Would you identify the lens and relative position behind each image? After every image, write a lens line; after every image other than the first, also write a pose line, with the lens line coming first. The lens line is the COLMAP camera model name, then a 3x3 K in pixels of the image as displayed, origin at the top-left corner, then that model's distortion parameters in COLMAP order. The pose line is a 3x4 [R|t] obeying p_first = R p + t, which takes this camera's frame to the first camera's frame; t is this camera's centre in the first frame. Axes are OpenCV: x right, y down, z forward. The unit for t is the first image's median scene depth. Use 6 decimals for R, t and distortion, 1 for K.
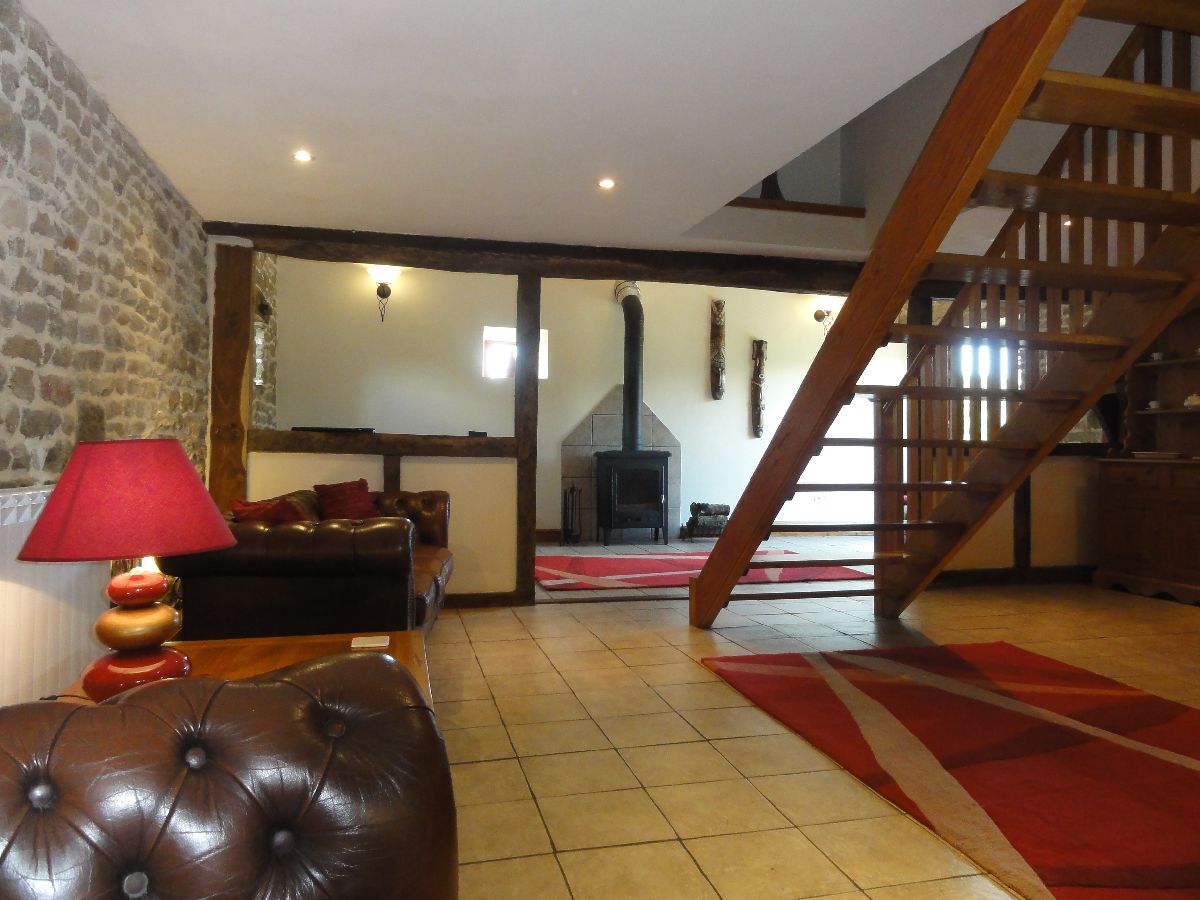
lens RADIAL K [[843.6, 0, 600.0], [0, 843.6, 450.0], [0, 0, 1]] dist [-0.005806, 0.006361]
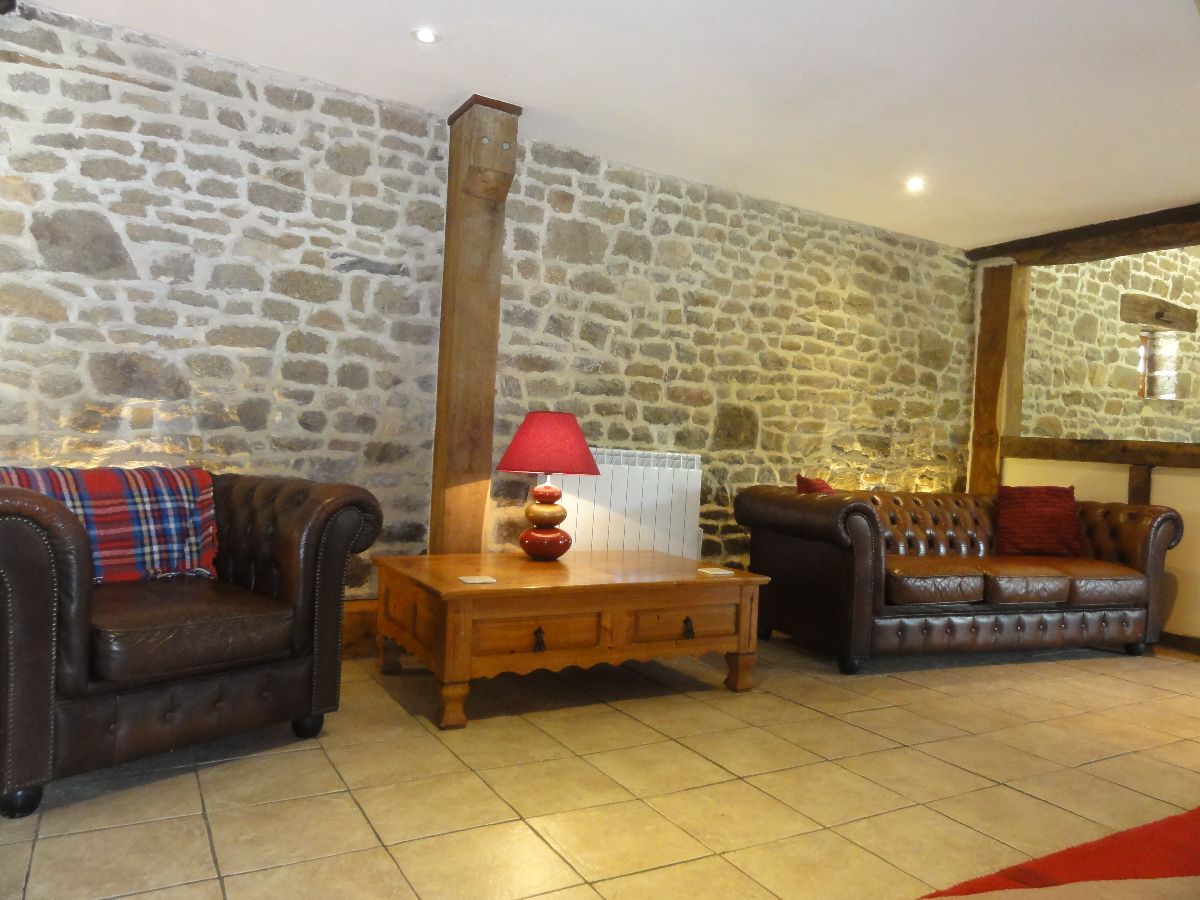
lens RADIAL K [[843.6, 0, 600.0], [0, 843.6, 450.0], [0, 0, 1]] dist [-0.005806, 0.006361]
pose [[0.270710, 0.004992, -0.962648, 0.473818], [-0.053988, 0.998491, -0.010004, 0.031444], [0.961146, 0.054679, 0.270571, 0.232258]]
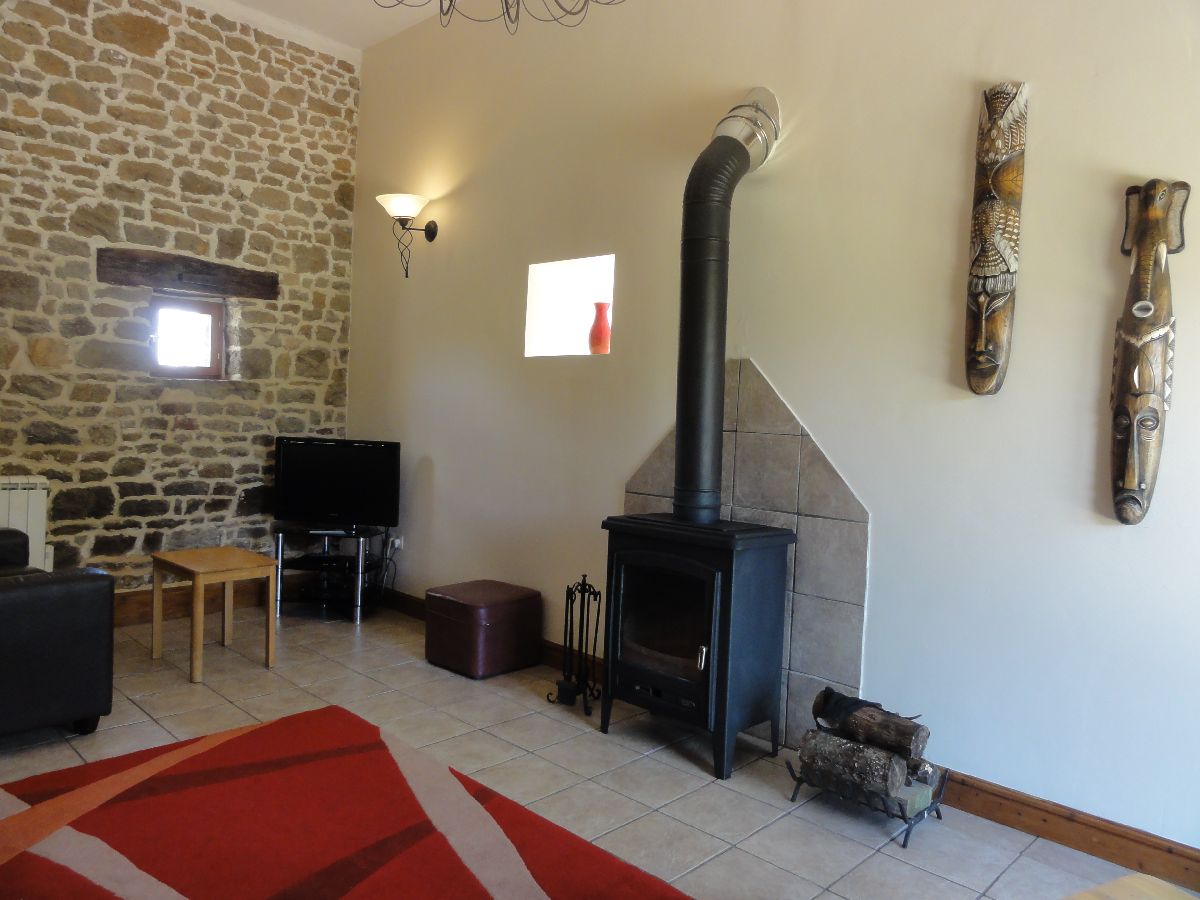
lens RADIAL K [[843.6, 0, 600.0], [0, 843.6, 450.0], [0, 0, 1]] dist [-0.005806, 0.006361]
pose [[0.528222, 0.048851, -0.847700, 0.632173], [-0.043626, 0.998586, 0.030362, -0.076626], [0.847985, 0.020944, 0.529606, 1.306243]]
